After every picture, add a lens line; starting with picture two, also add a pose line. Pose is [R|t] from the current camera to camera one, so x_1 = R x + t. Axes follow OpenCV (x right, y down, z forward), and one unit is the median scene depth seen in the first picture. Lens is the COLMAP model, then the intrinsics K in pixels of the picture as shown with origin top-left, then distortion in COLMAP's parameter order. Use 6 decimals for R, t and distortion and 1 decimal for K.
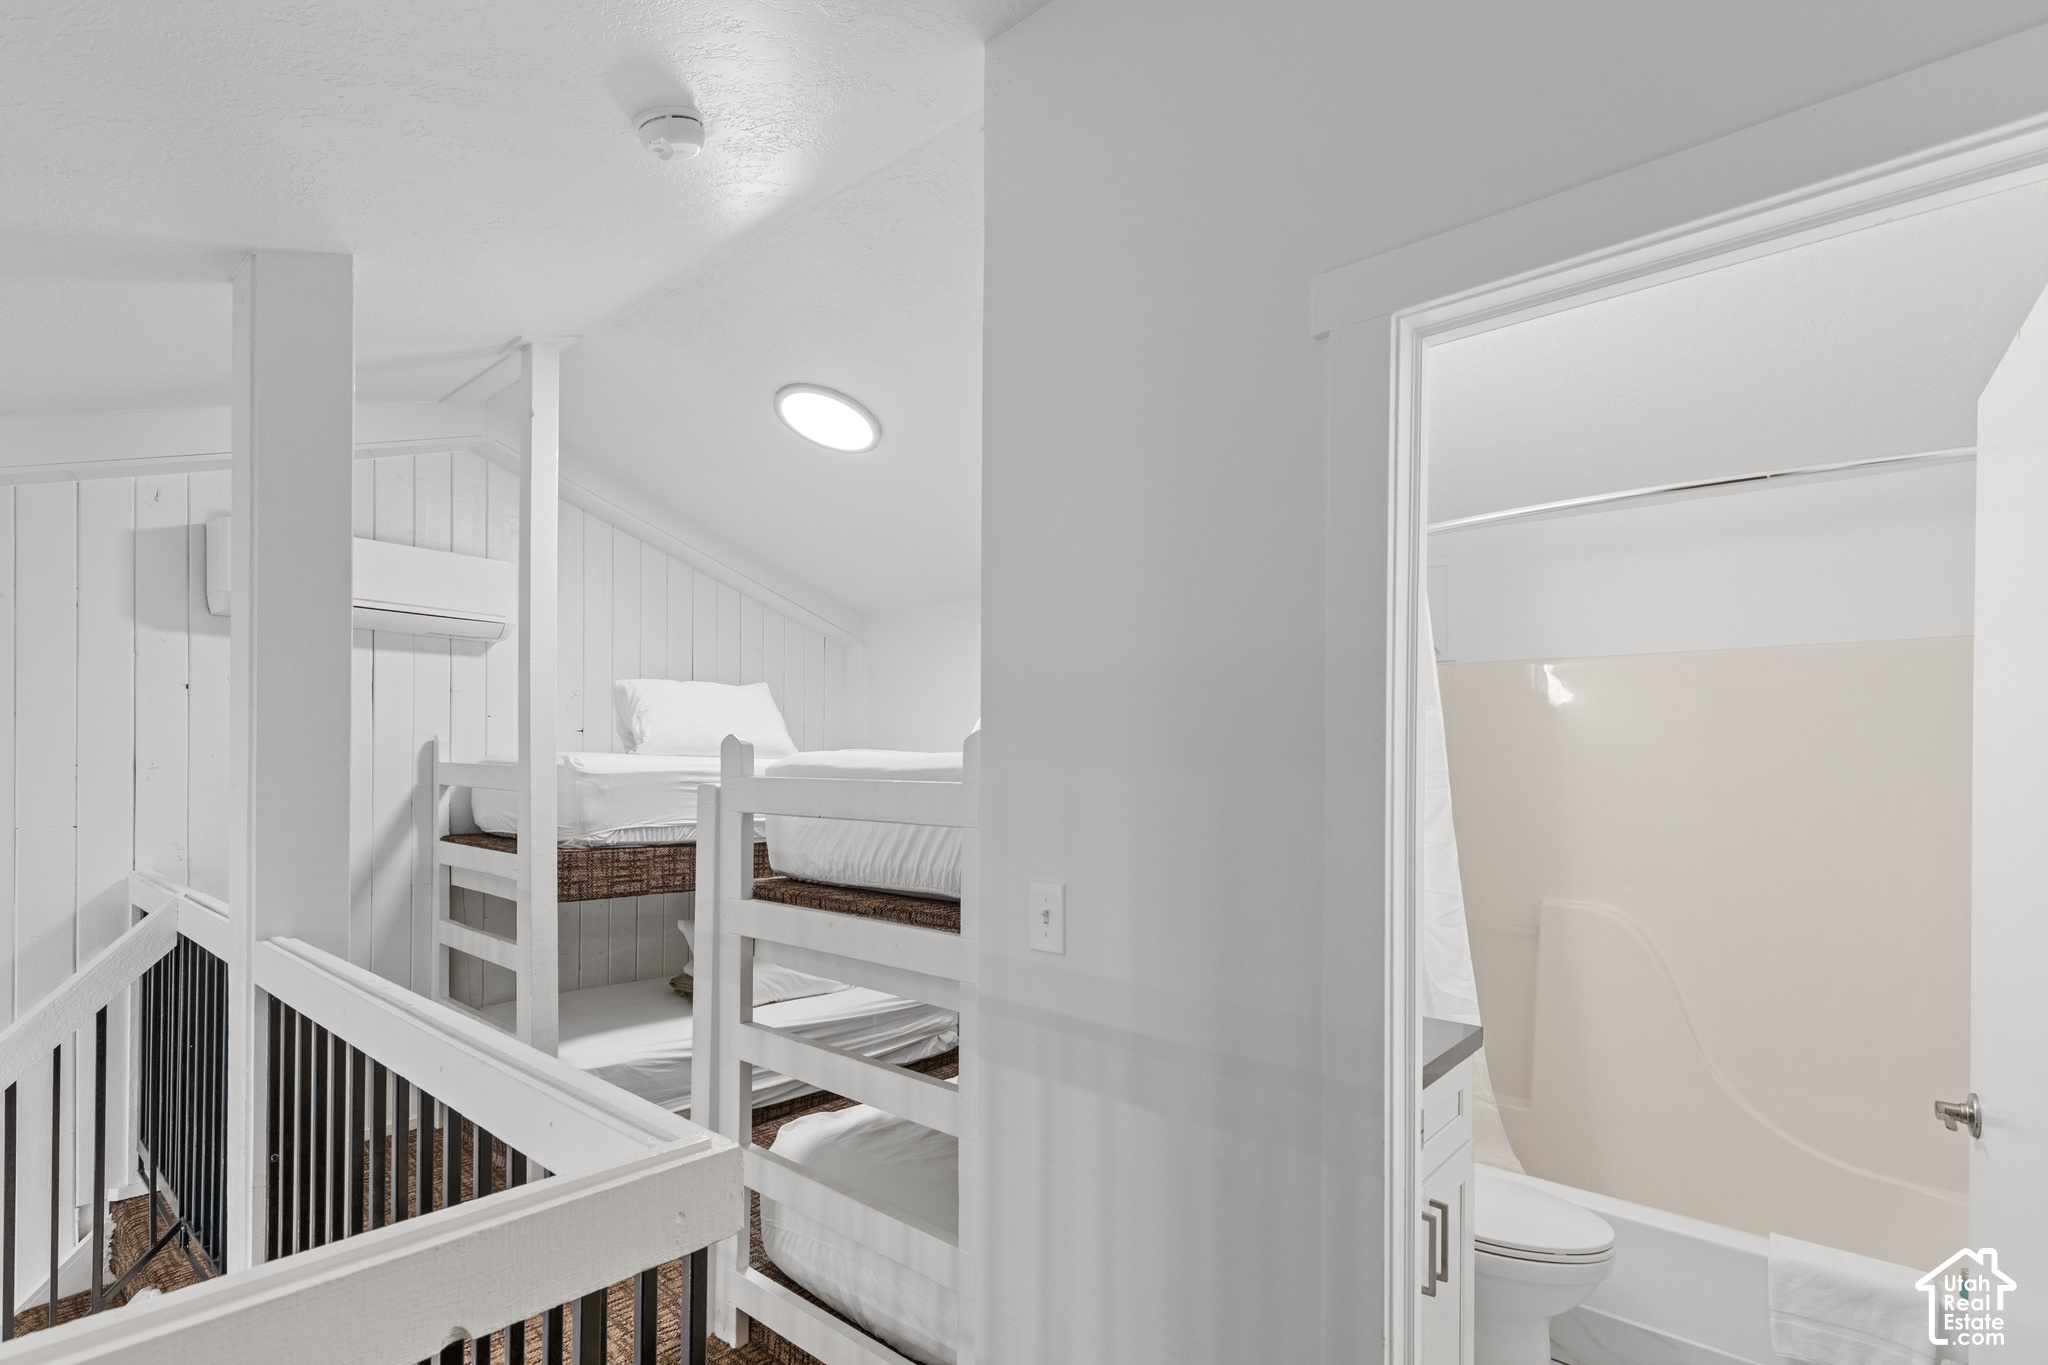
lens RADIAL K [[941.3, 0, 1023.3], [0, 941.3, 810.0], [0, 0, 1]] dist [-0.000912, 0.000027]
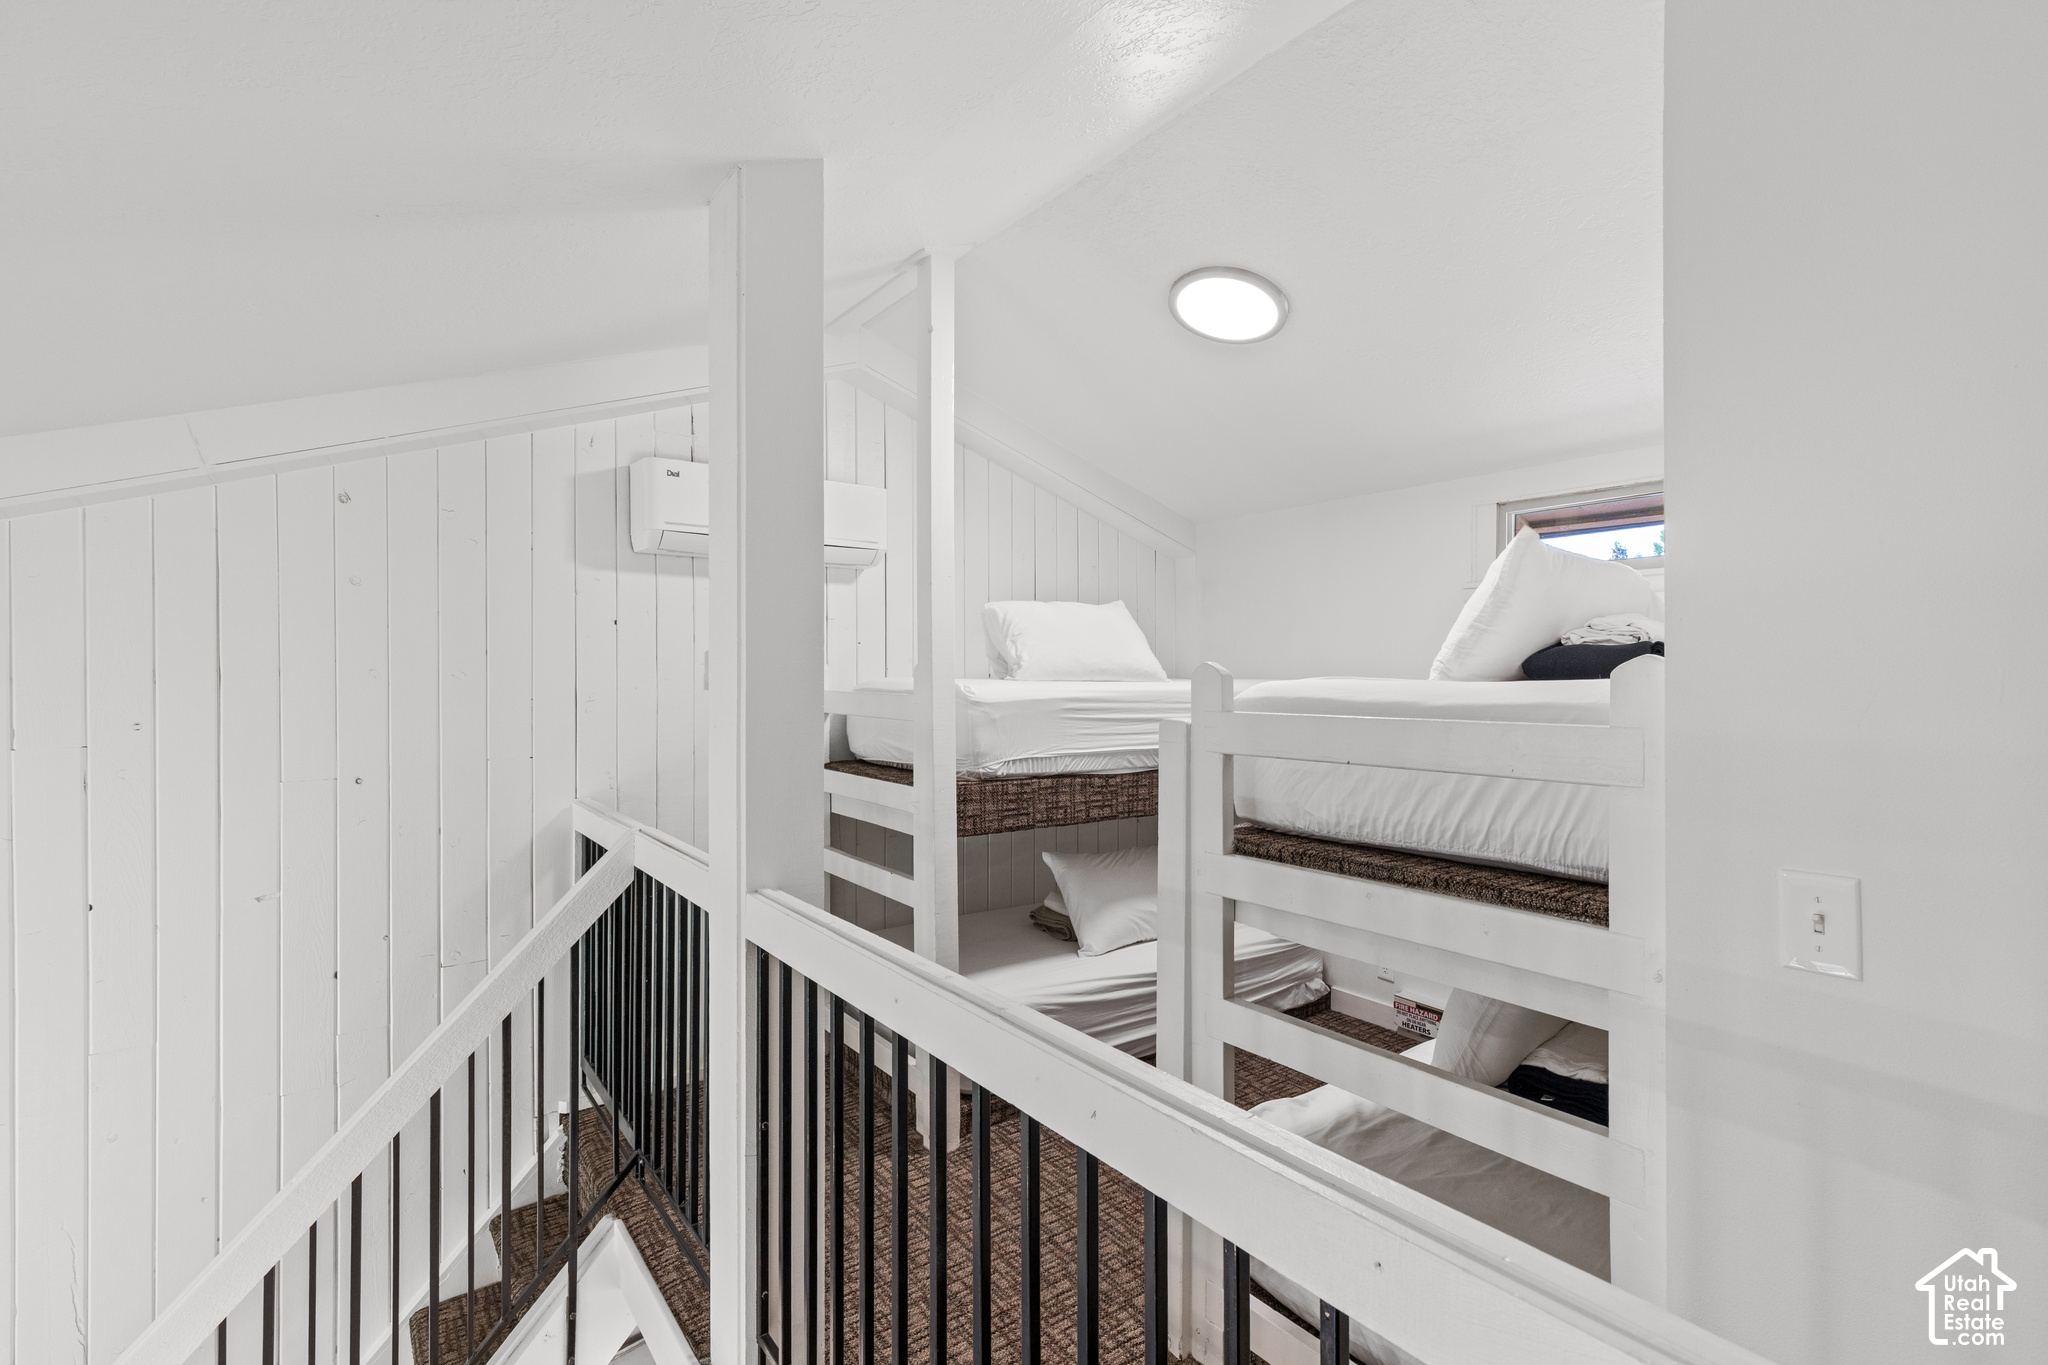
lens RADIAL K [[930.2, 0, 1037.2], [0, 930.2, 718.9], [0, 0, 1]] dist [0.005557, -0.000424]
pose [[0.974512, -0.003004, -0.224315, -0.201391], [0.002733, 0.999995, -0.001517, -0.020868], [0.224318, 0.000865, 0.974516, 0.096319]]
